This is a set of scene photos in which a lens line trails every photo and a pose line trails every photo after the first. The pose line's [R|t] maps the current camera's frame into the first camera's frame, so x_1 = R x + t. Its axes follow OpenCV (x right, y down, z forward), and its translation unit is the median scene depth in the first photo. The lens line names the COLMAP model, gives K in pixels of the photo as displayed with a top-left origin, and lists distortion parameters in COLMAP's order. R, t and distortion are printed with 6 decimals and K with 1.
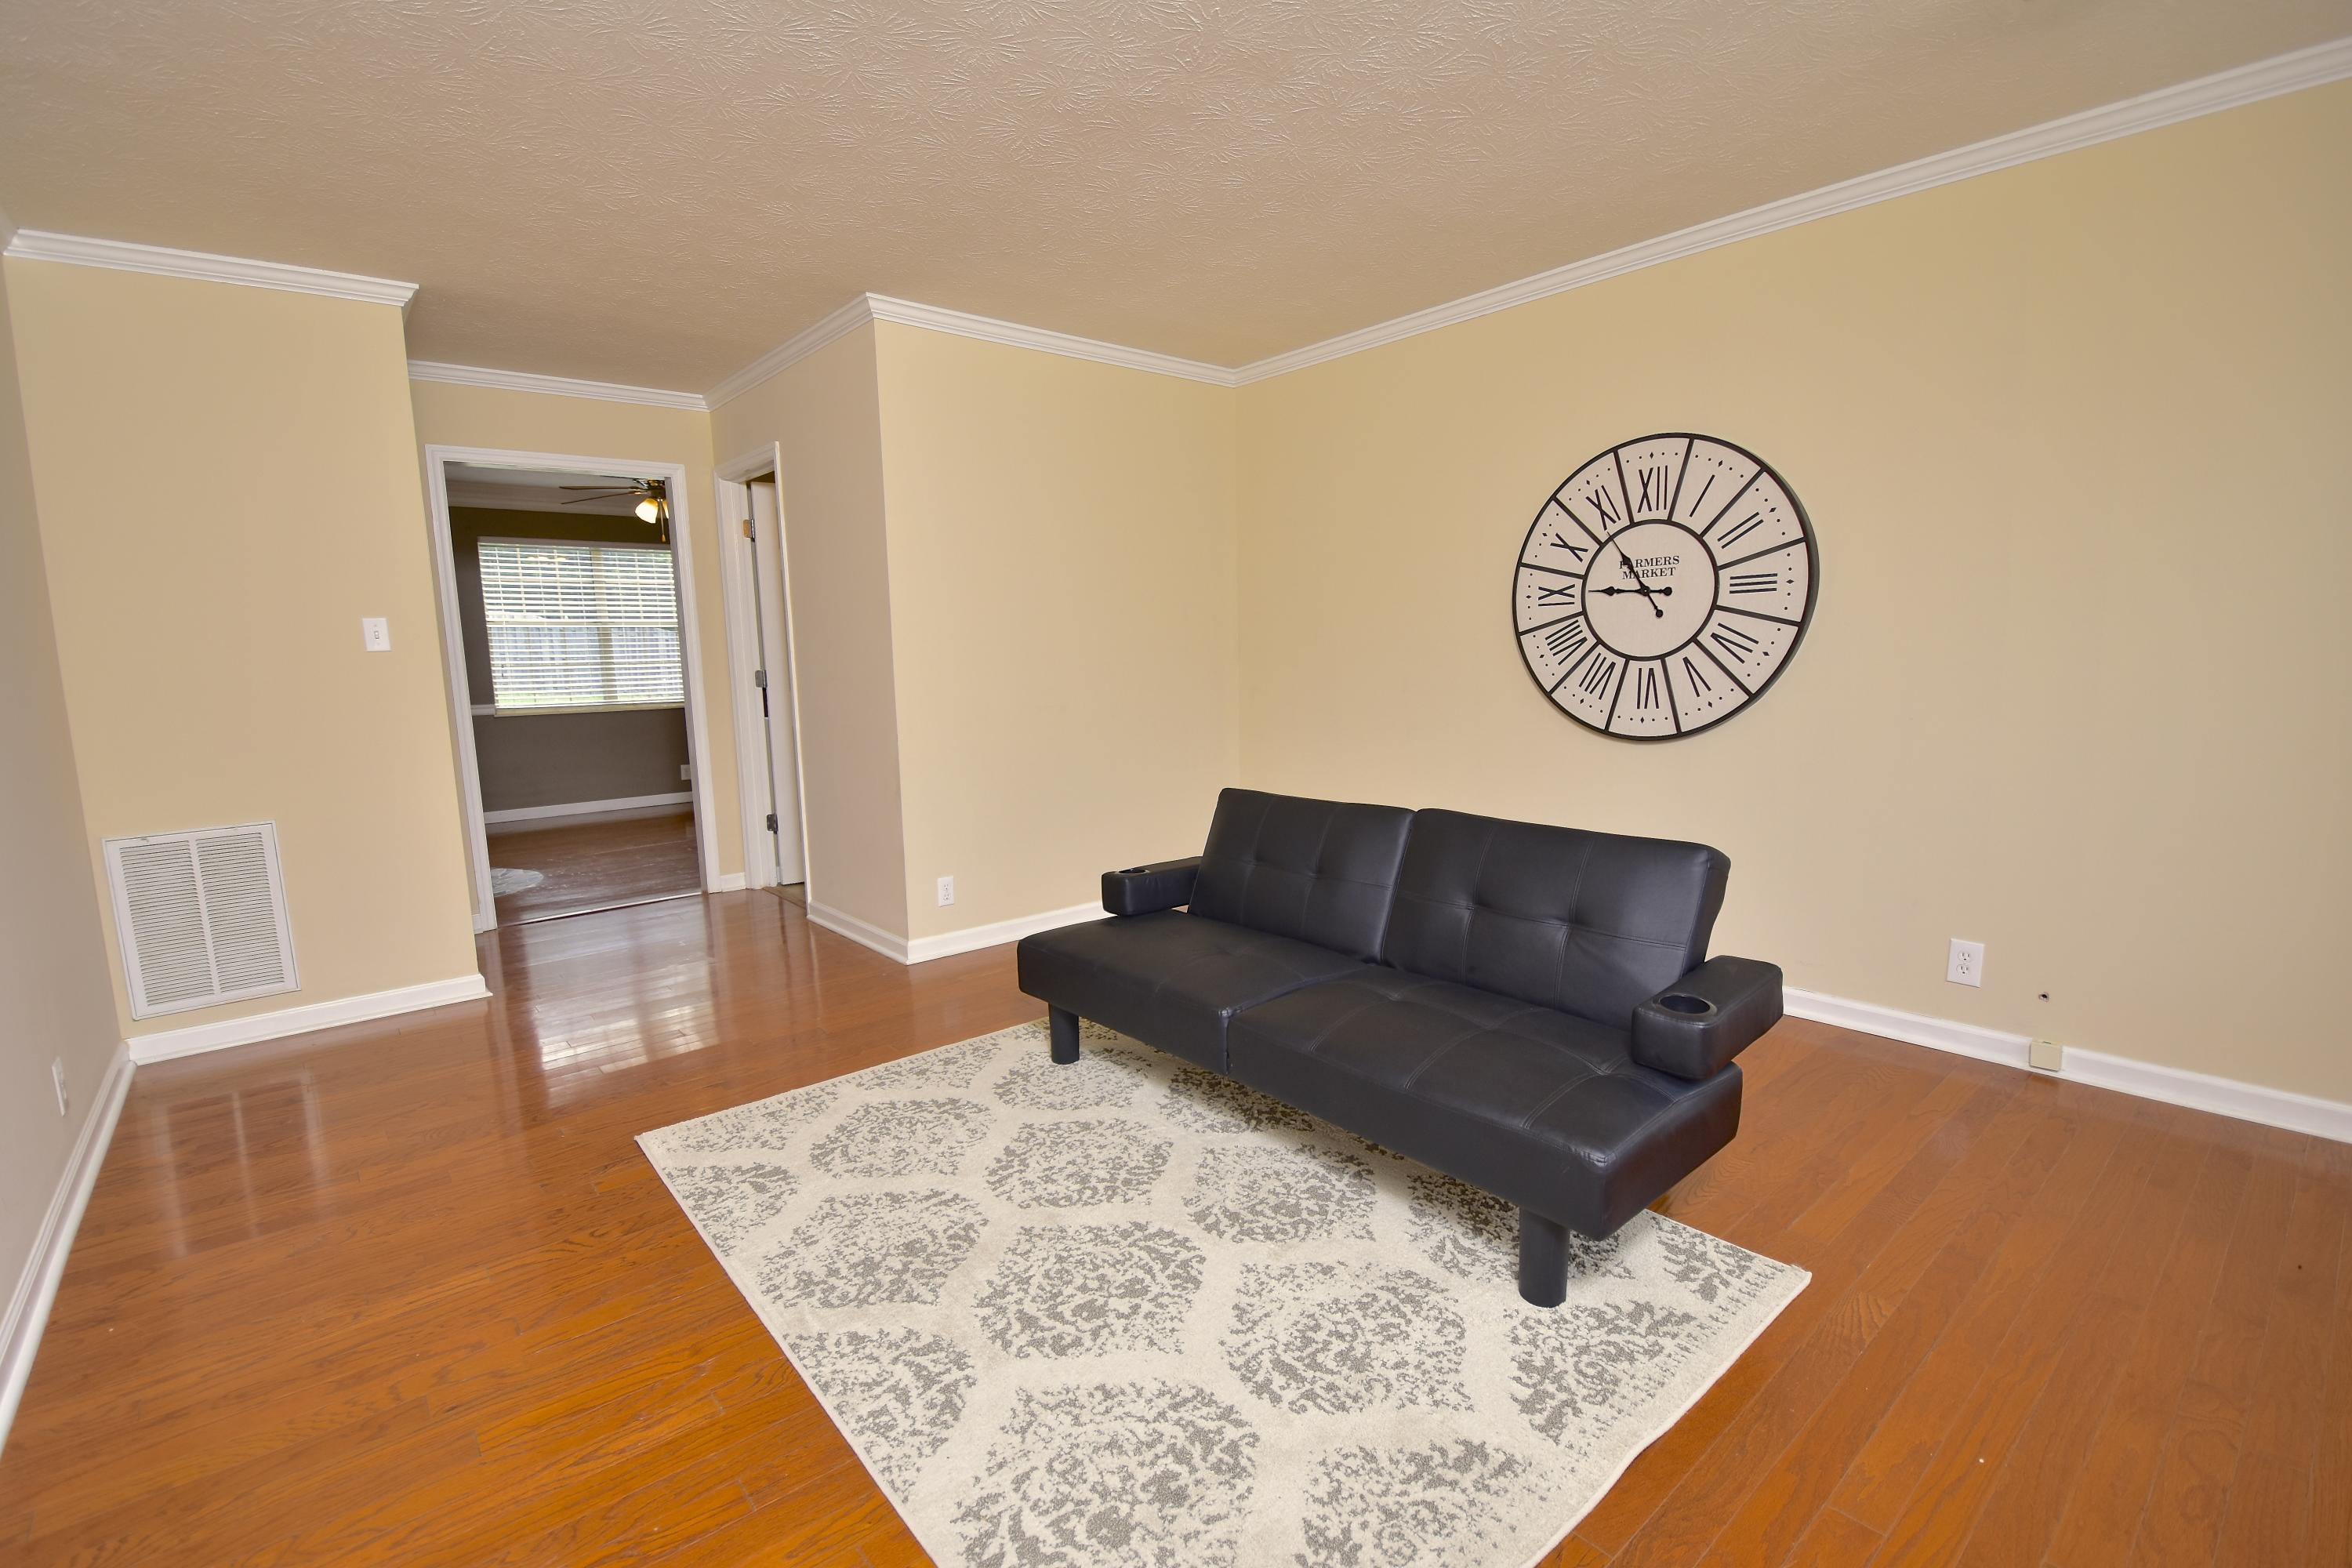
lens RADIAL K [[1052.7, 0, 1171.1], [0, 1052.7, 791.6], [0, 0, 1]] dist [0.020735, -0.026307]
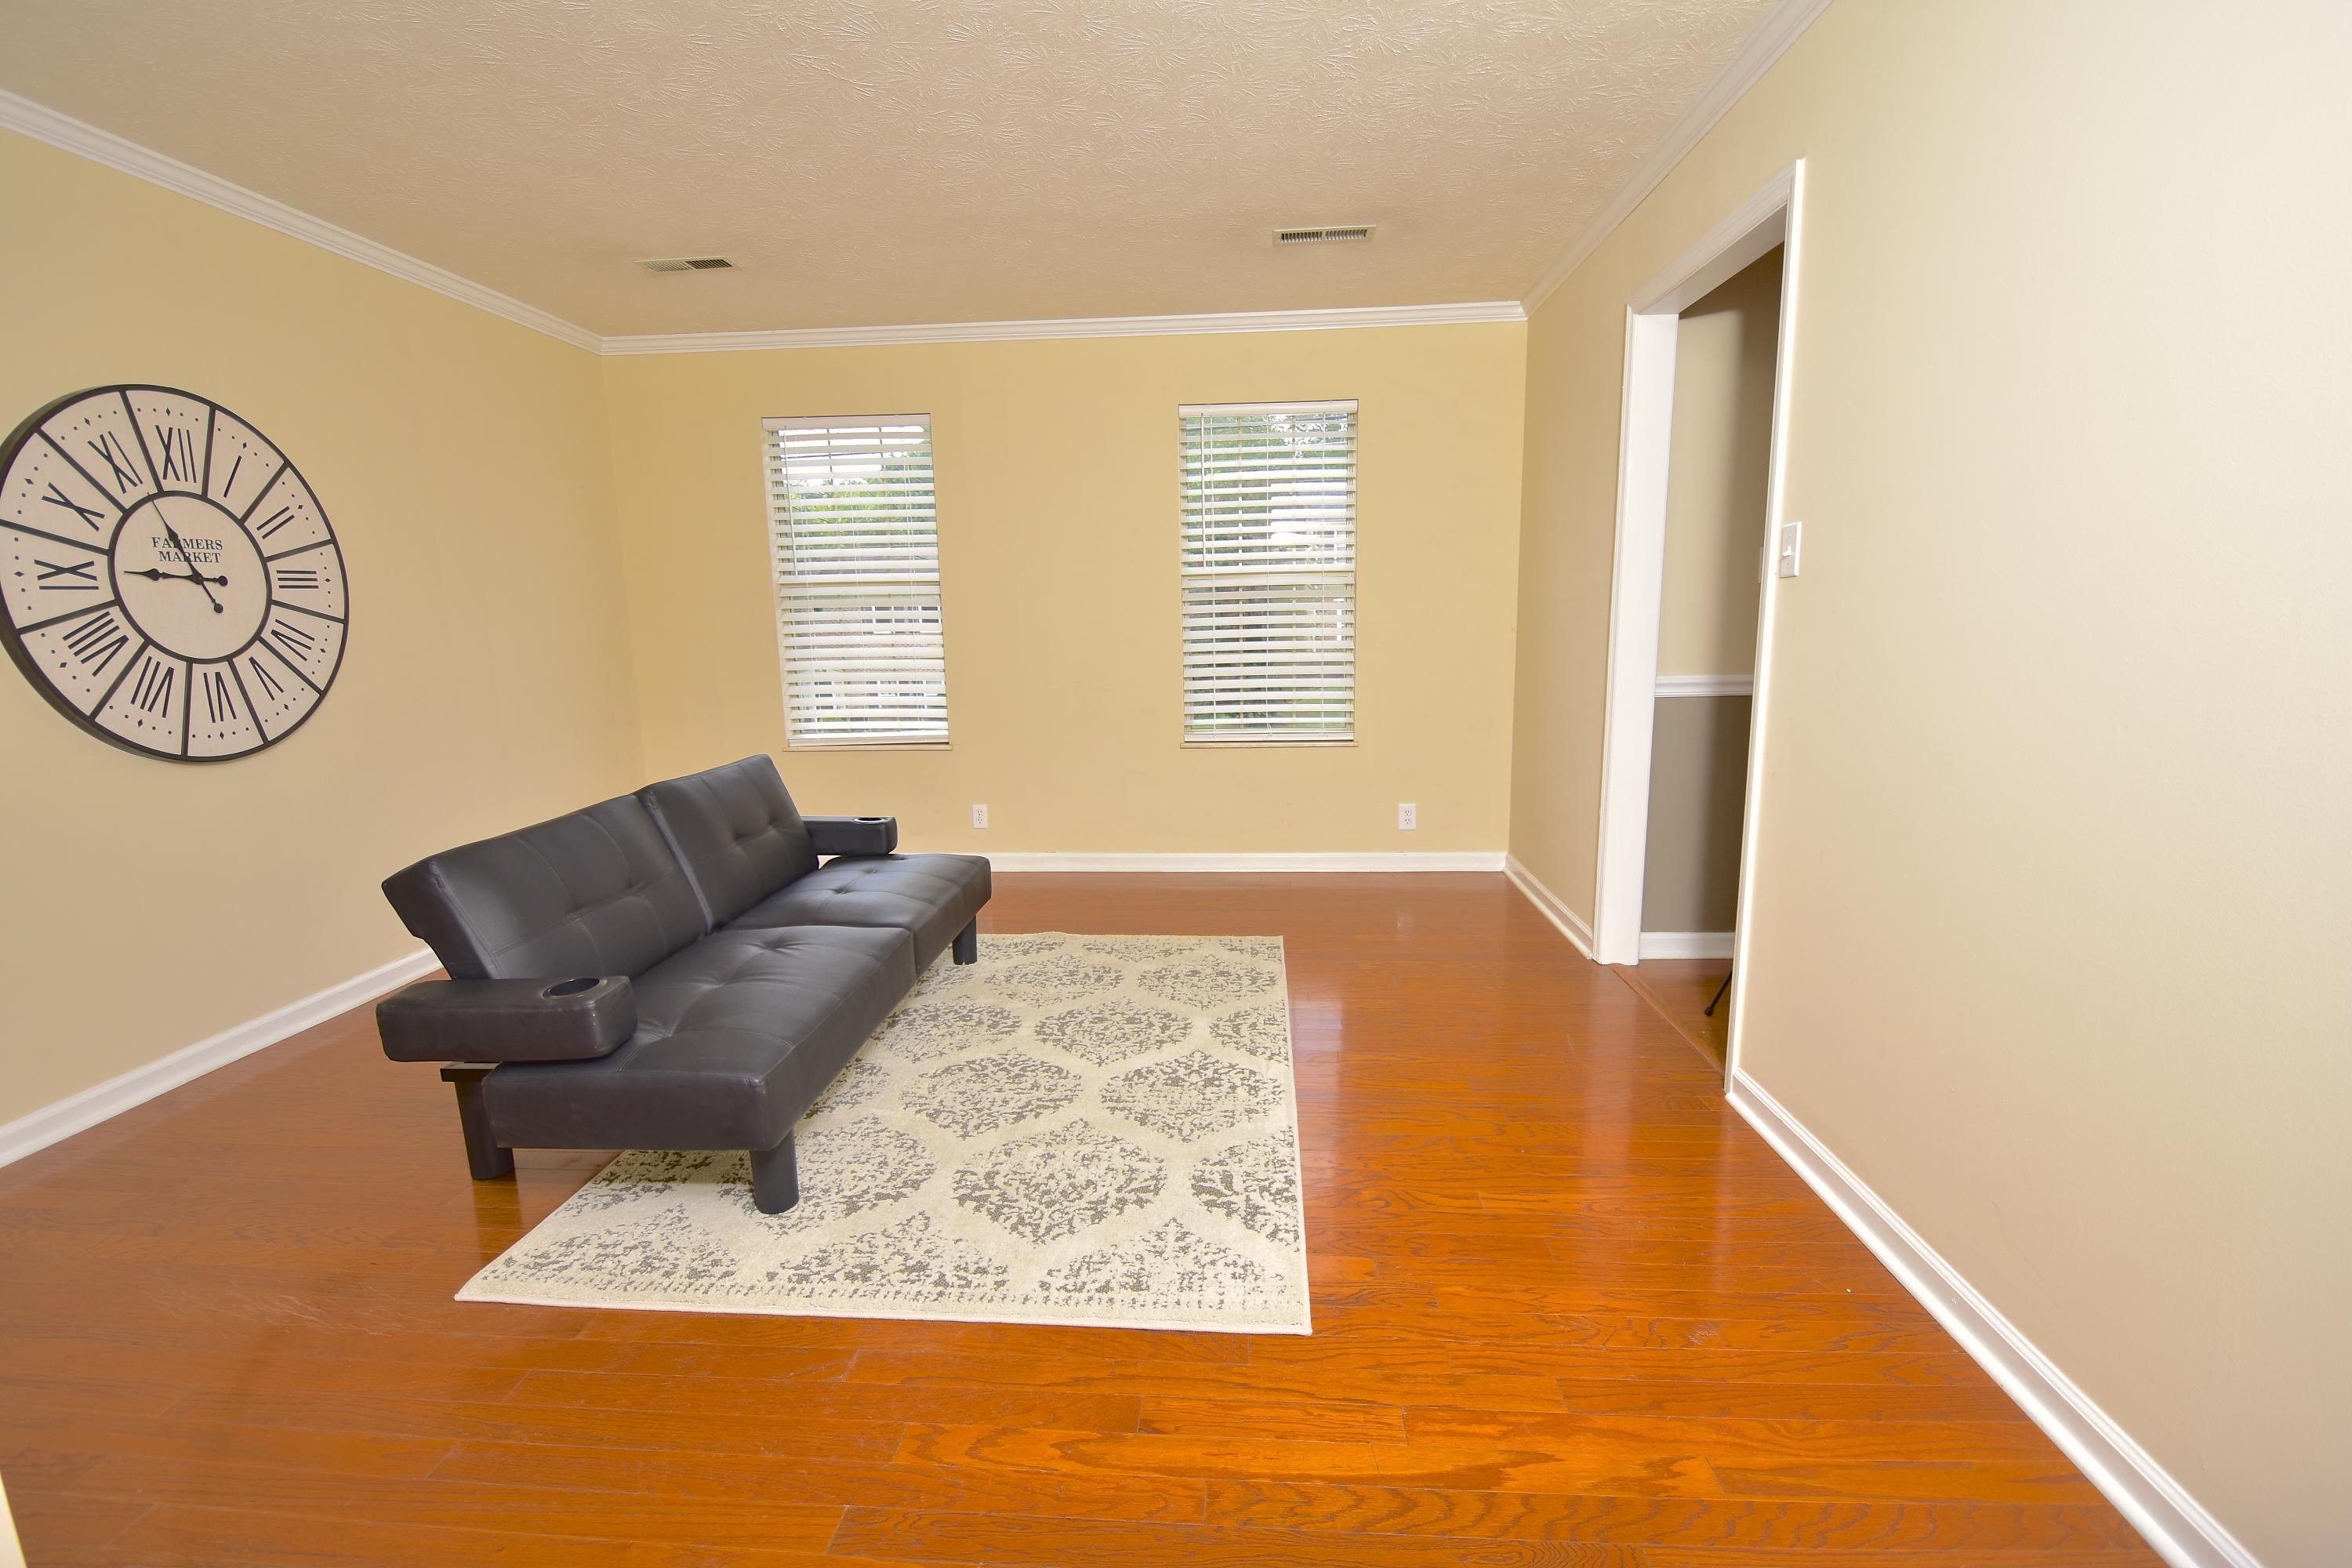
lens RADIAL K [[1052.7, 0, 1171.1], [0, 1052.7, 791.6], [0, 0, 1]] dist [0.020735, -0.026307]
pose [[-0.718950, -0.080438, 0.690392, -0.687539], [0.130320, 0.960066, 0.247569, -0.138551], [-0.682736, 0.267961, -0.679756, 1.115247]]
